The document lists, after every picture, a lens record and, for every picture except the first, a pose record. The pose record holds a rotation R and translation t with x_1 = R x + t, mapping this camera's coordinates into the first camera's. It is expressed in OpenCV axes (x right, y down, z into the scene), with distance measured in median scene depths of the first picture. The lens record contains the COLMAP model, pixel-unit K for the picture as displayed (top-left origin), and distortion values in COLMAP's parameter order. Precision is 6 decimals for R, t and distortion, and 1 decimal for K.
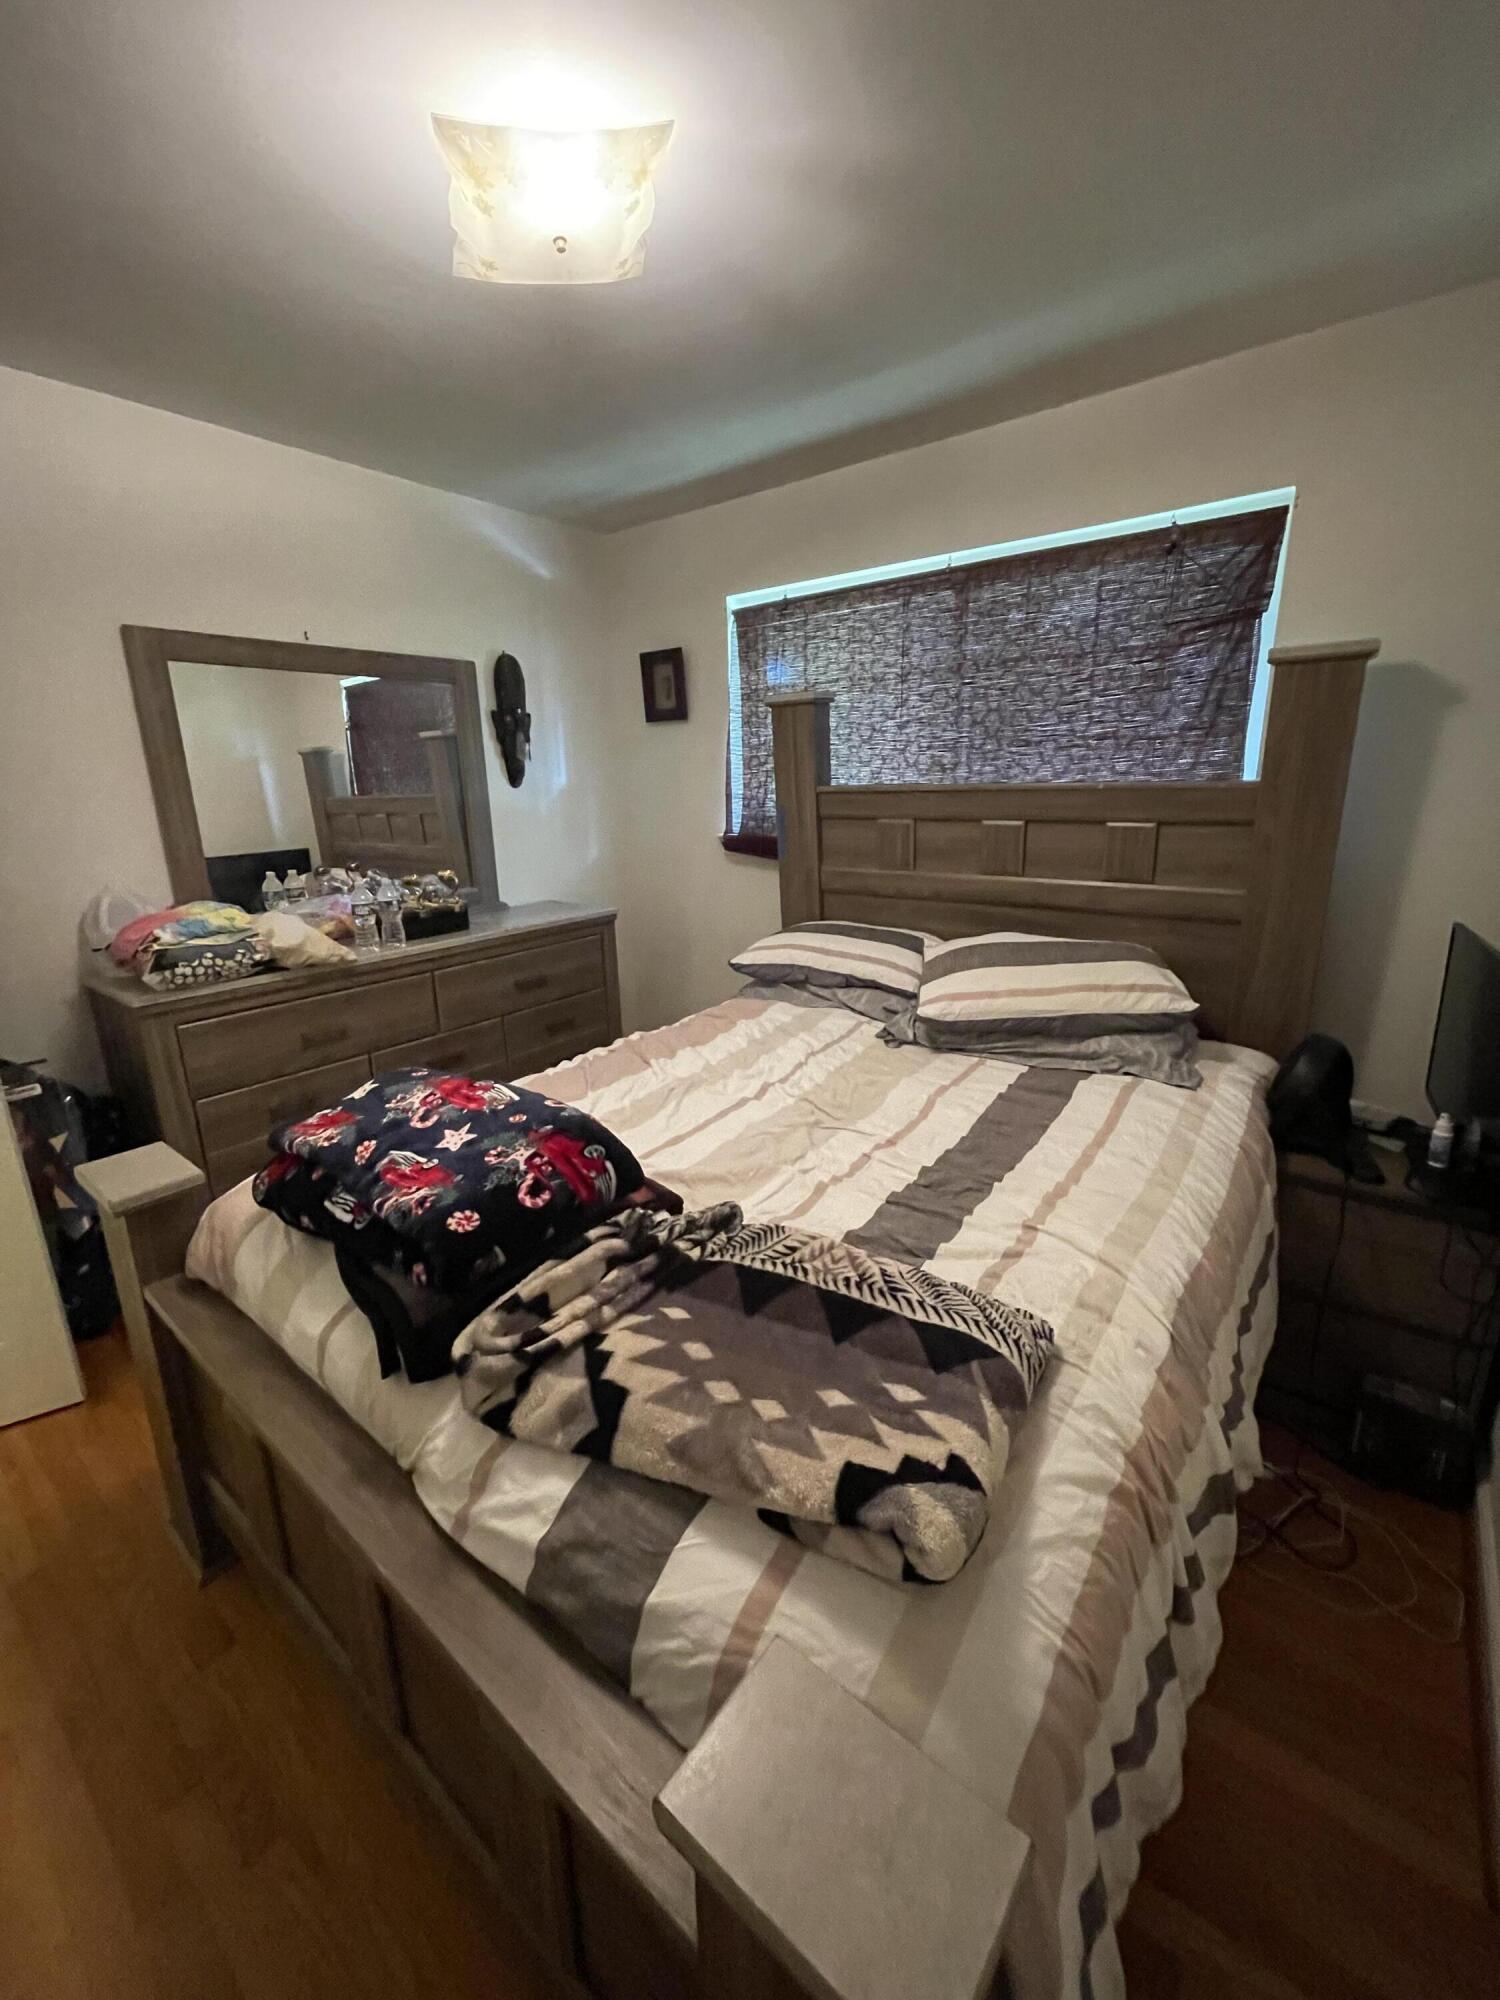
lens RADIAL K [[805.1, 0, 745.1], [0, 805.1, 996.7], [0, 0, 1]] dist [-0.003283, -0.000450]
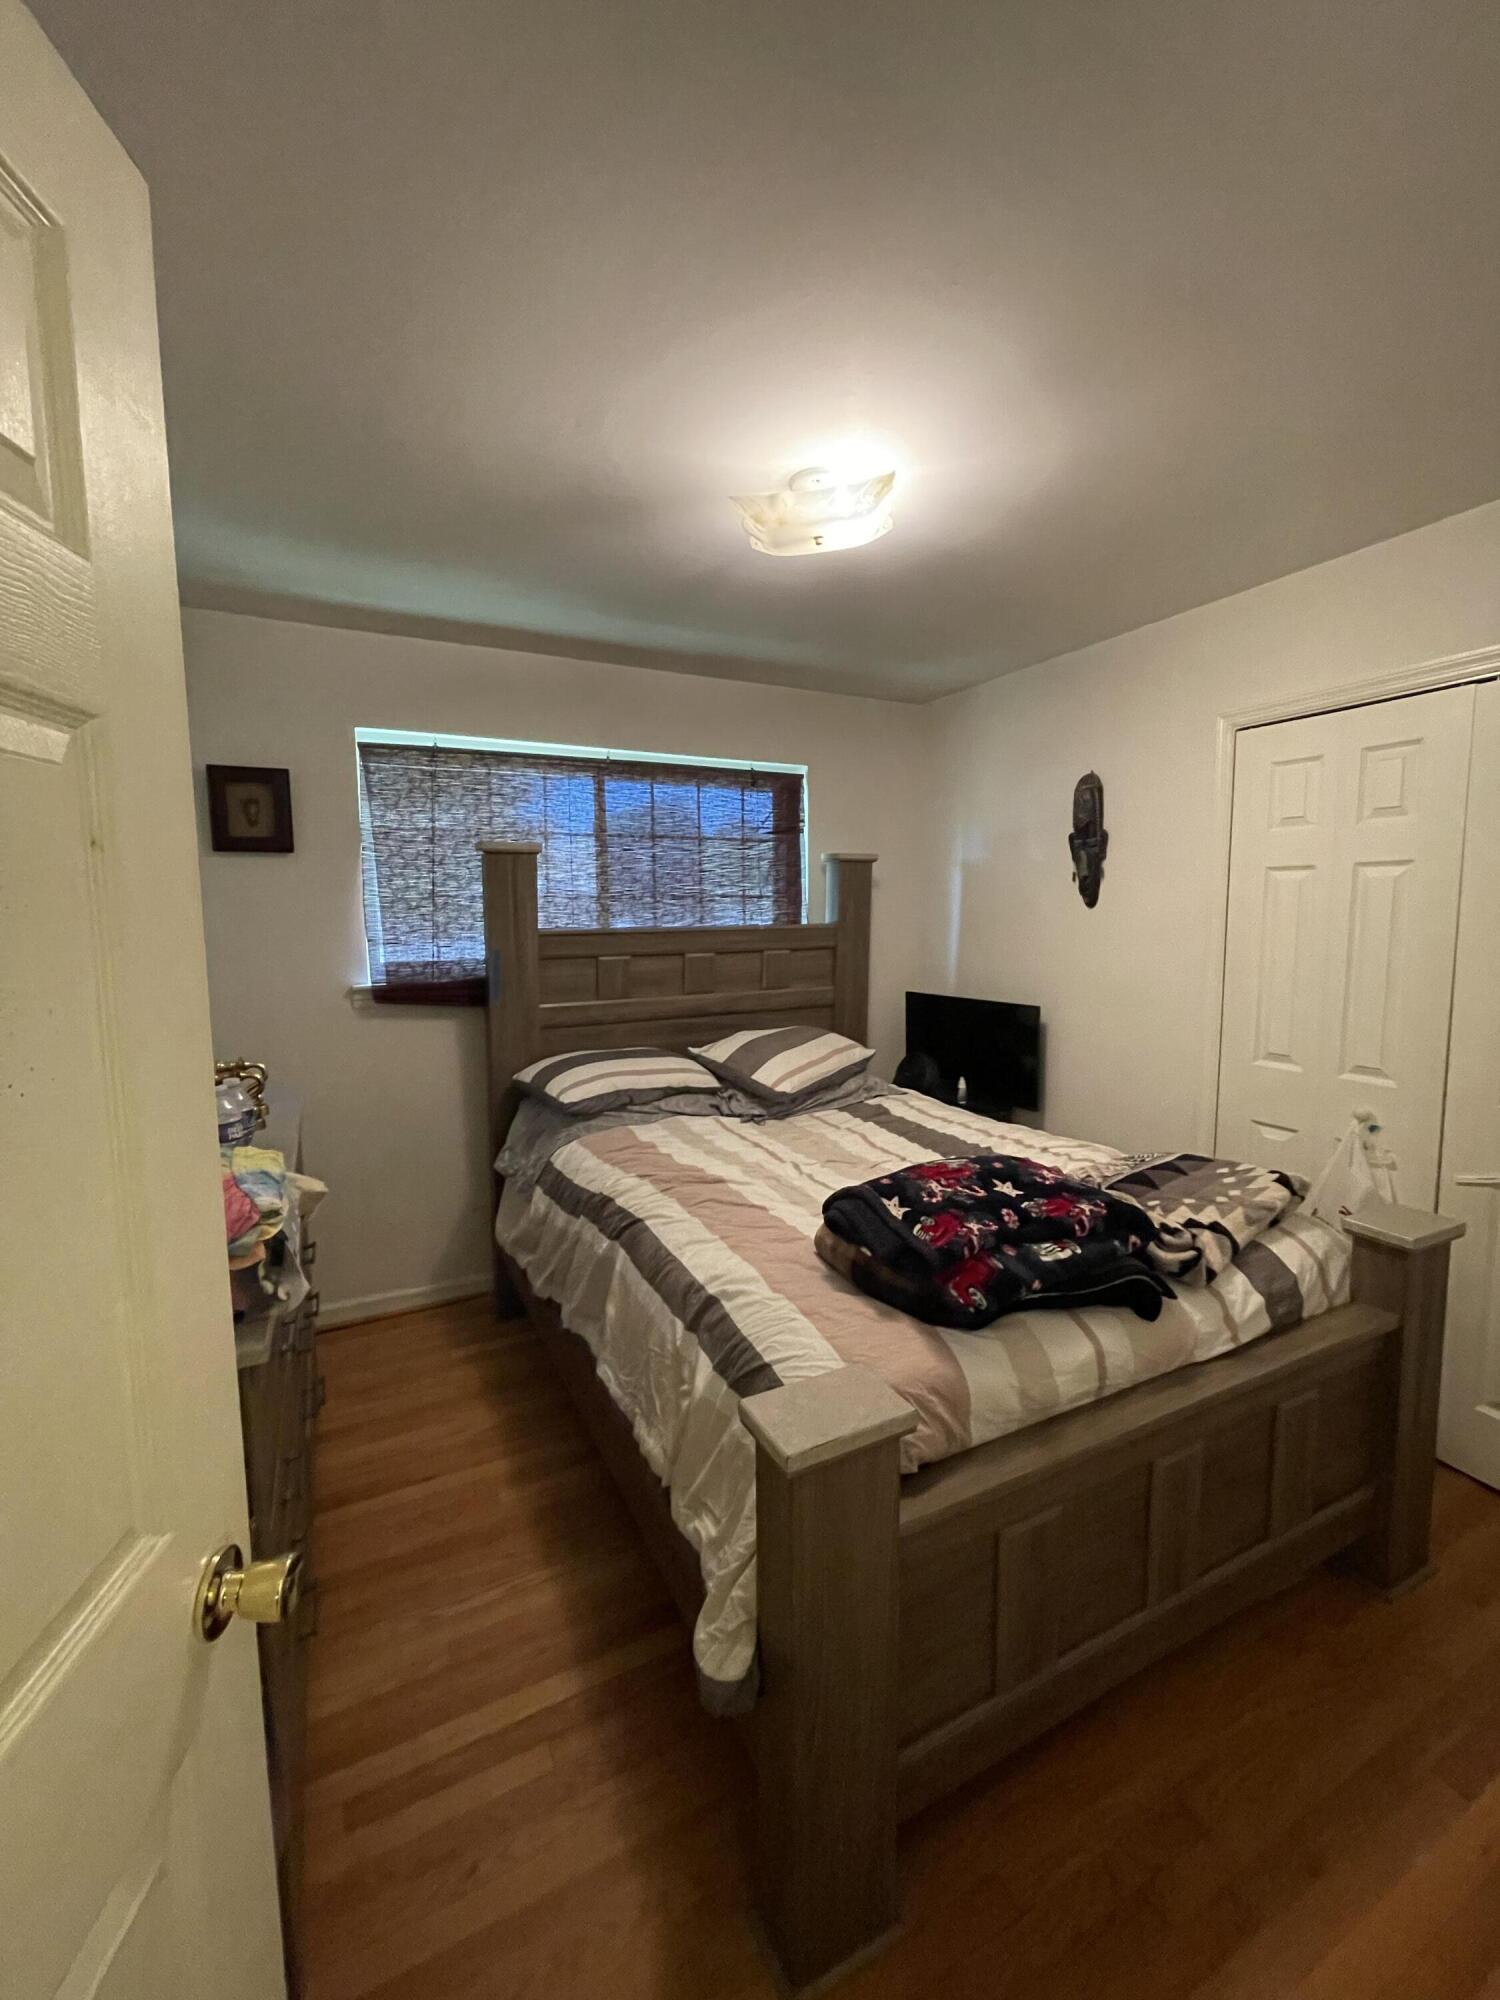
lens RADIAL K [[805.1, 0, 742.5], [0, 805.1, 994.5], [0, 0, 1]] dist [-0.003283, -0.000450]
pose [[0.415336, -0.076807, 0.906419, -0.907795], [0.237669, 0.970981, -0.026626, -0.104527], [-0.878071, 0.226486, 0.421539, 0.407034]]
